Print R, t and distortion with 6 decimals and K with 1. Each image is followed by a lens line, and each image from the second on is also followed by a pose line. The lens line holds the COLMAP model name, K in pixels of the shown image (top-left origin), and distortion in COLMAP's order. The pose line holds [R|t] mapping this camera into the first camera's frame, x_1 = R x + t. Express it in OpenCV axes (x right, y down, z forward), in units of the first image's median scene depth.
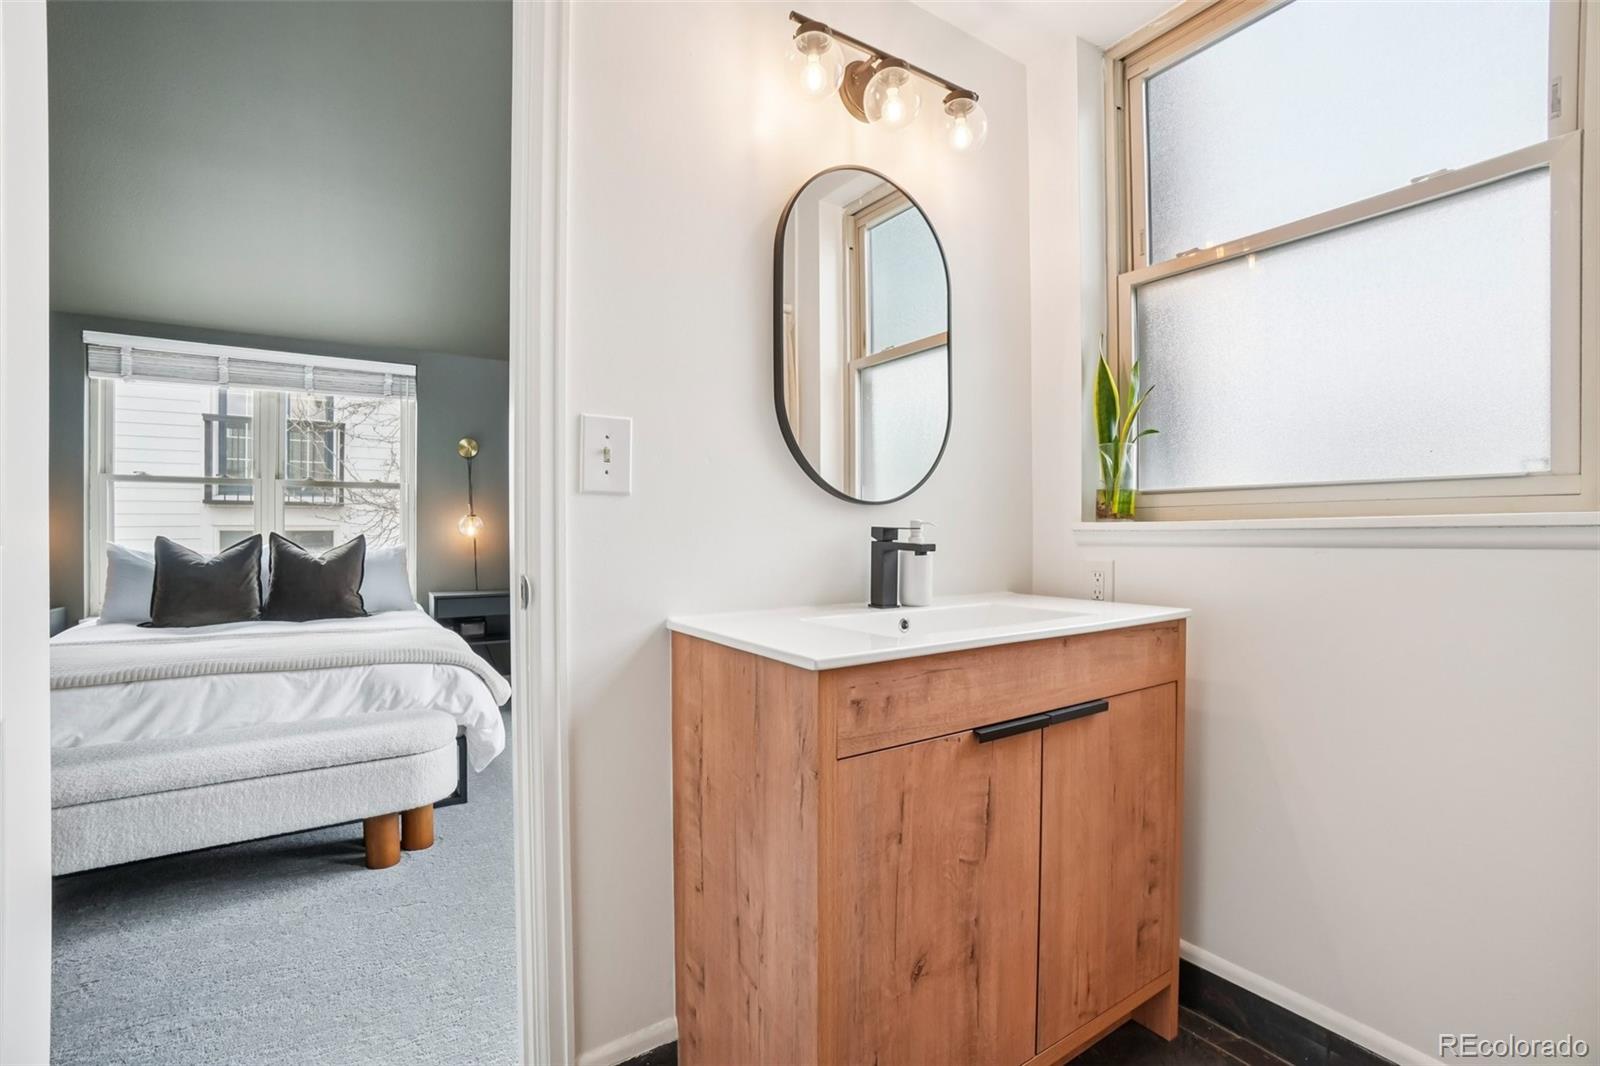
lens RADIAL K [[726.1, 0, 796.4], [0, 726.1, 532.7], [0, 0, 1]] dist [-0.019580, 0.000779]
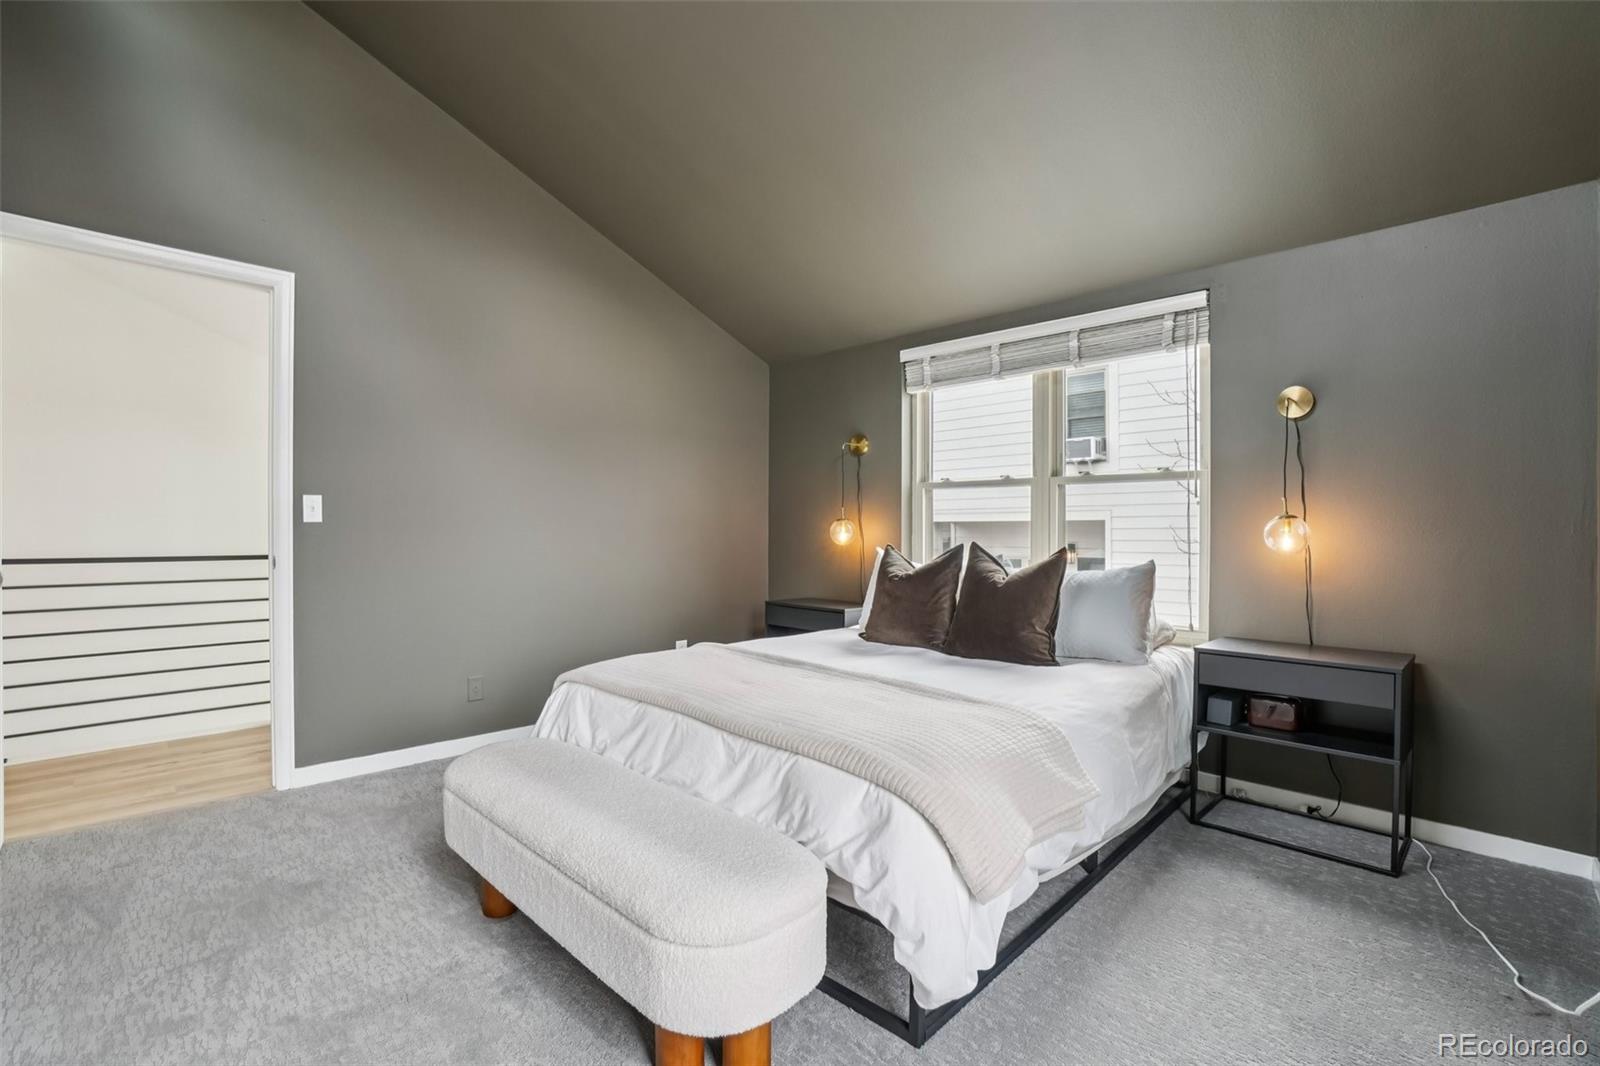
lens RADIAL K [[726.1, 0, 786.8], [0, 726.1, 527.4], [0, 0, 1]] dist [-0.019580, 0.000779]
pose [[0.206028, 0.007036, -0.978521, 0.042362], [-0.007997, 0.999953, 0.005507, -0.019951], [0.978513, 0.006690, 0.206074, 0.597627]]
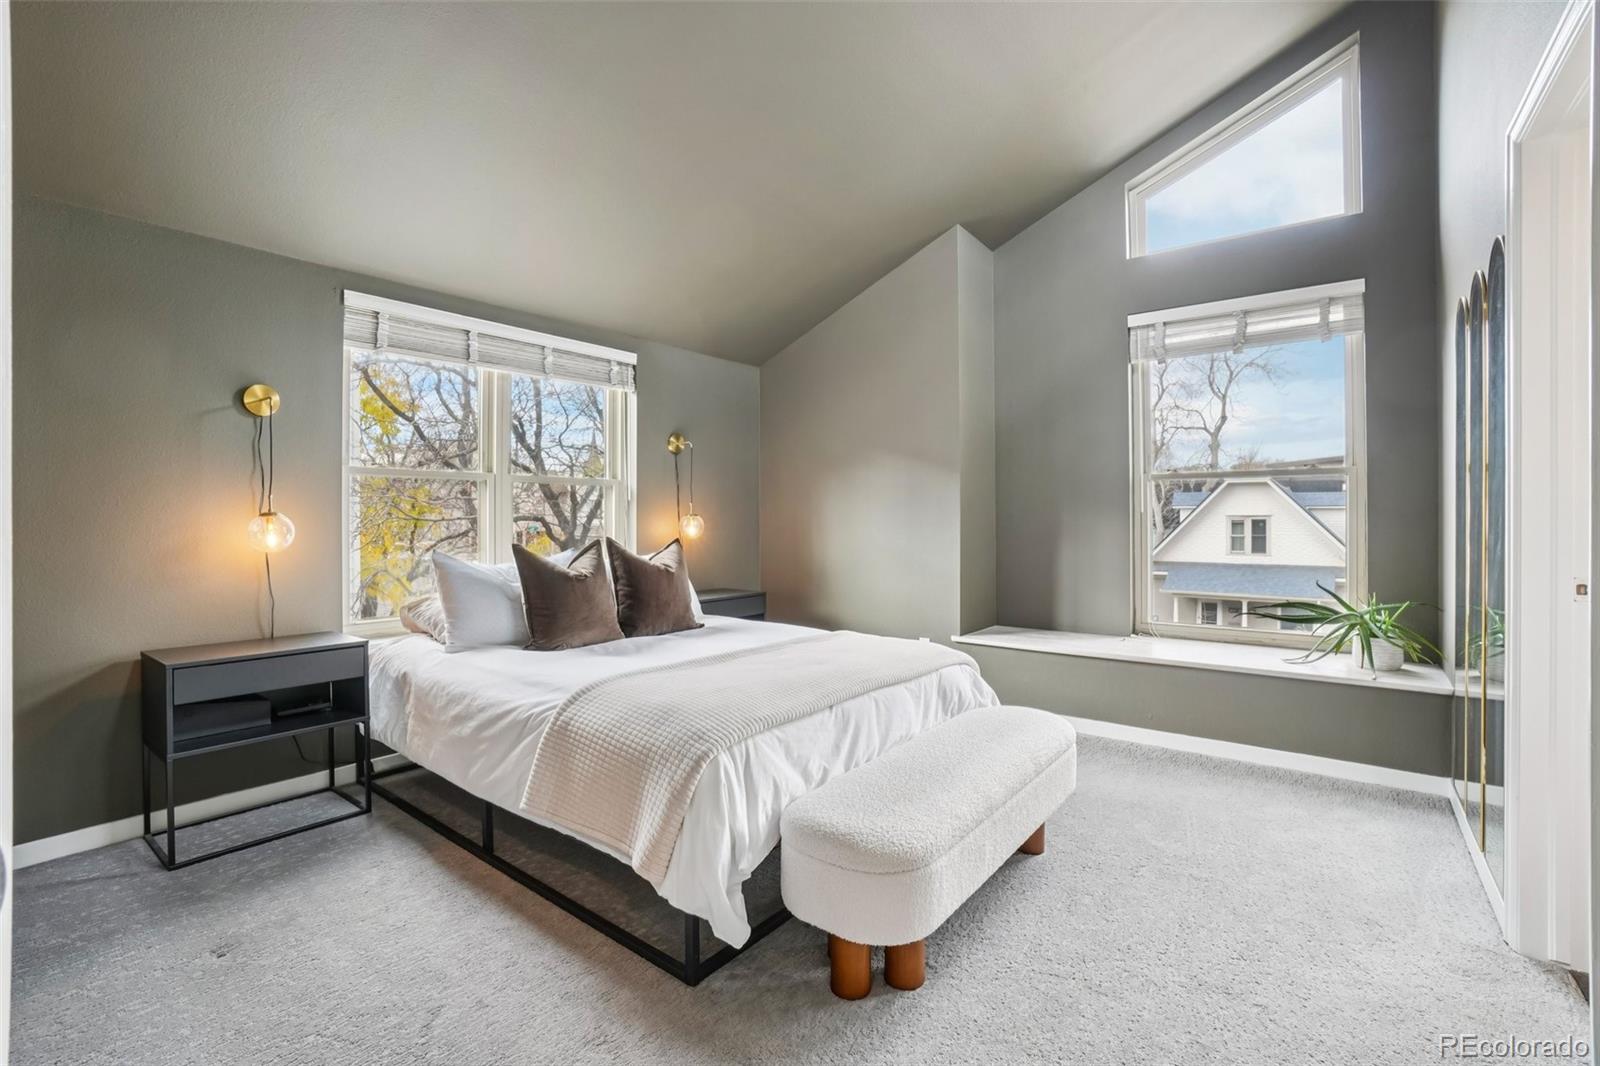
lens RADIAL K [[726.1, 0, 784.2], [0, 726.1, 516.5], [0, 0, 1]] dist [-0.019580, 0.000779]
pose [[0.947350, -0.004127, 0.320174, -0.782112], [0.006133, 0.999967, -0.005256, -0.019641], [-0.320142, 0.006943, 0.947344, 0.071654]]
